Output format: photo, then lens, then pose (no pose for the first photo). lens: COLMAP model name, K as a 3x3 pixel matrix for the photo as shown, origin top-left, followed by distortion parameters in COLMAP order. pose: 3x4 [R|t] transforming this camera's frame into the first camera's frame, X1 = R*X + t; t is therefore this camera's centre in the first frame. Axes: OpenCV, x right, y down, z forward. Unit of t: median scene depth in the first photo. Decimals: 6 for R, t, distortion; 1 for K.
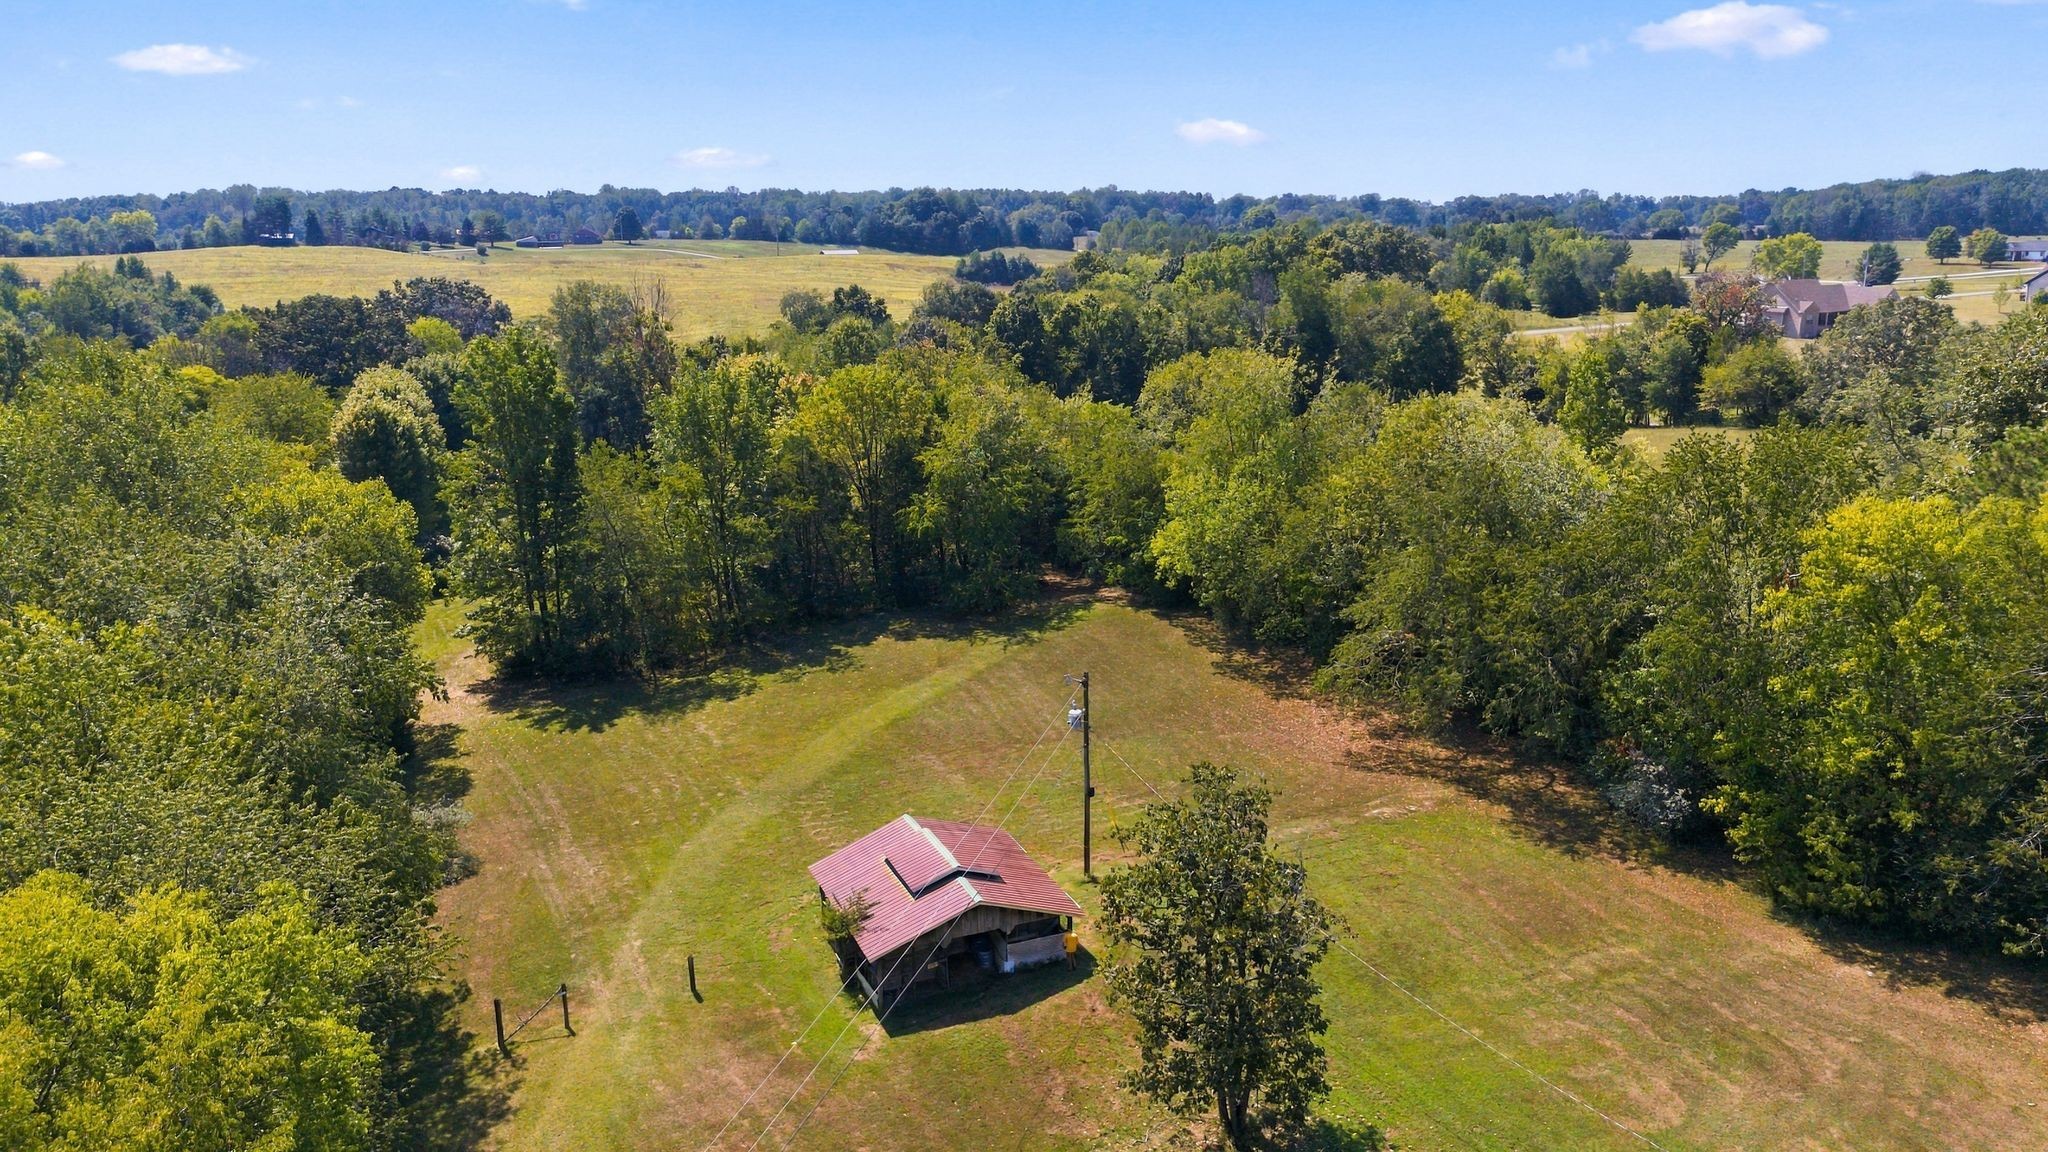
lens RADIAL K [[1446.8, 0, 1024.0], [0, 1446.8, 576.0], [0, 0, 1]] dist [0.047355, -0.031017]
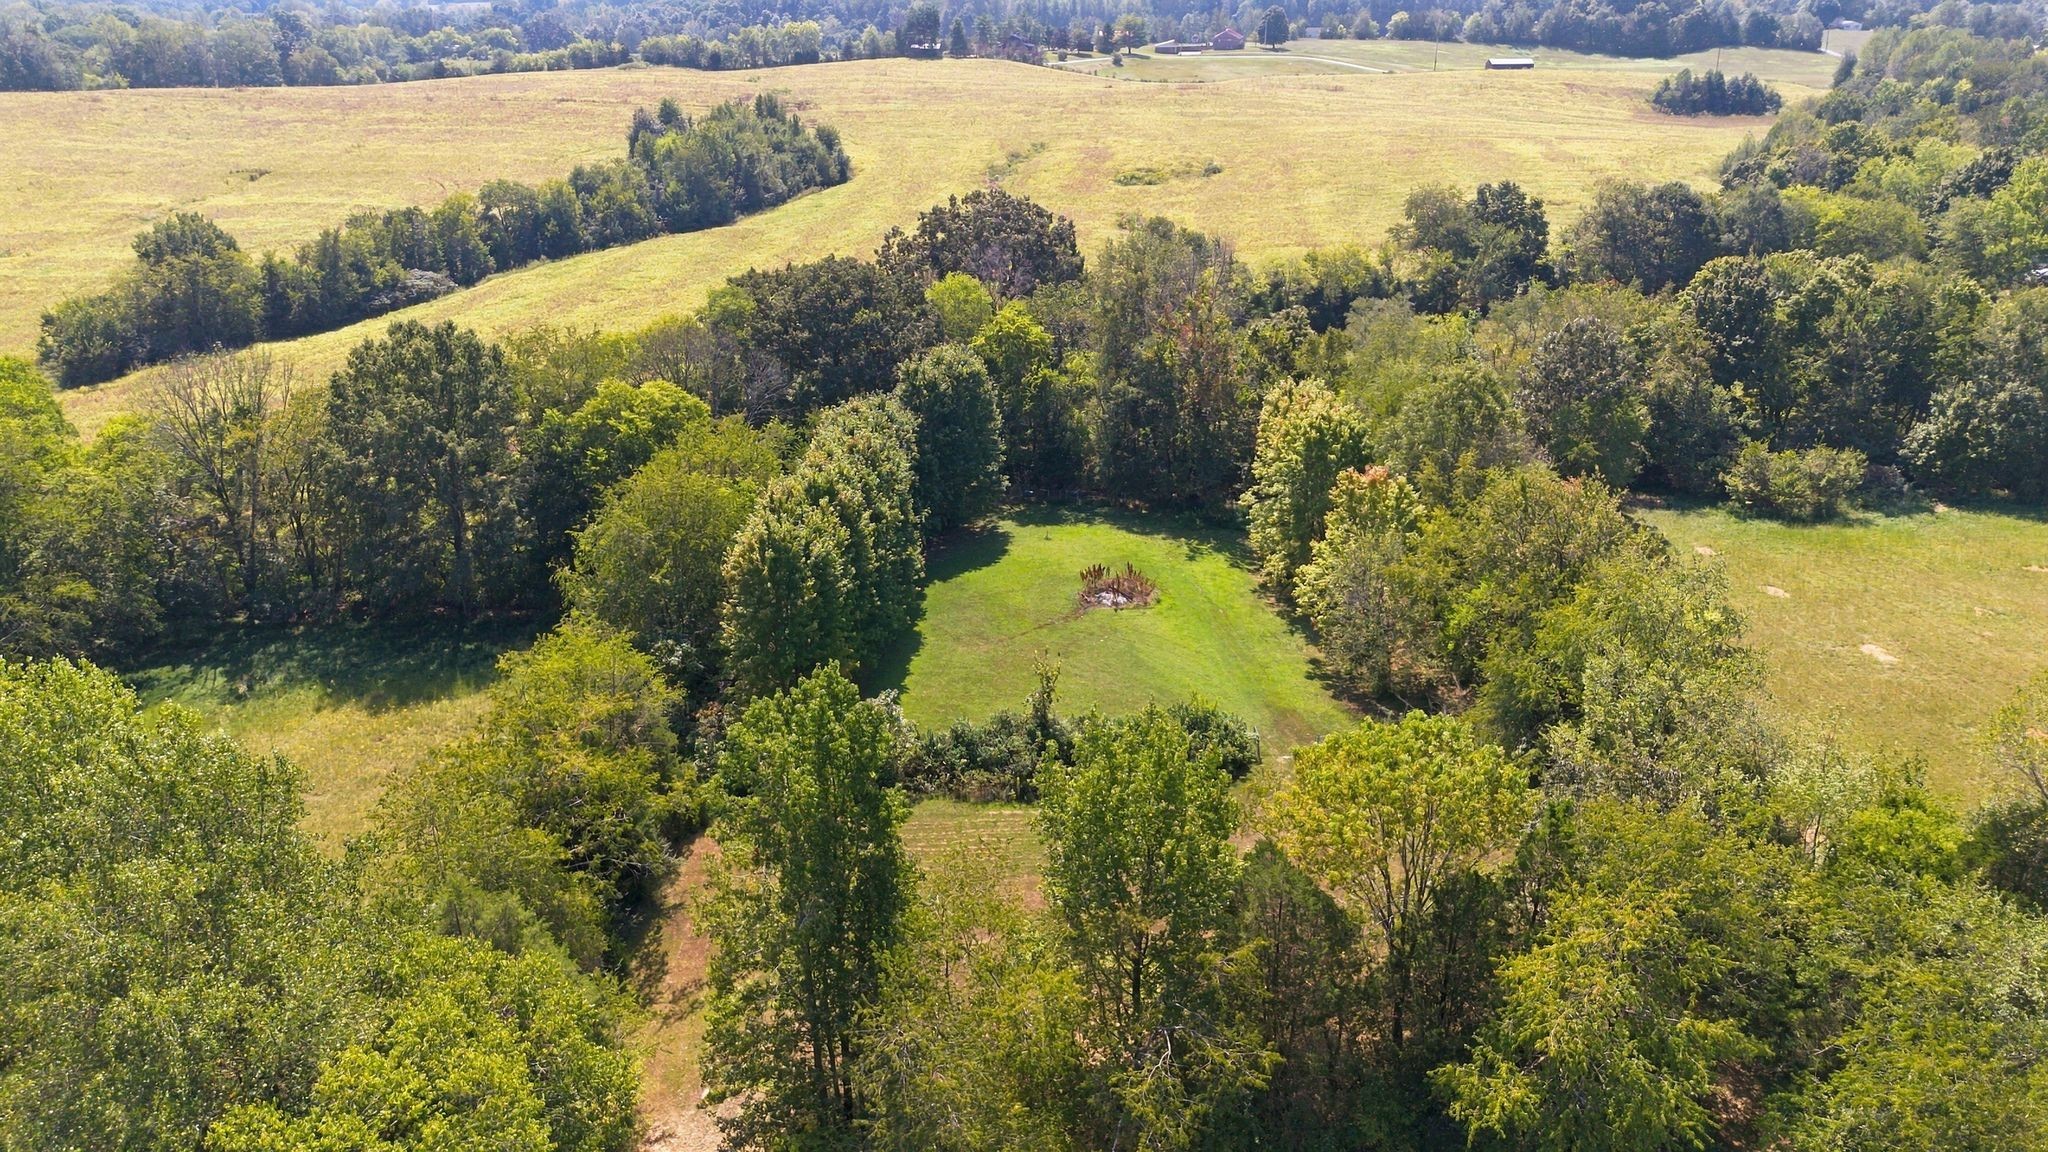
lens RADIAL K [[1446.8, 0, 1024.0], [0, 1446.8, 576.0], [0, 0, 1]] dist [0.047355, -0.031017]
pose [[0.908467, 0.159293, -0.386411, -0.008764], [-0.099261, 0.980302, 0.170750, -0.054206], [0.405998, -0.116765, 0.906384, 0.085766]]
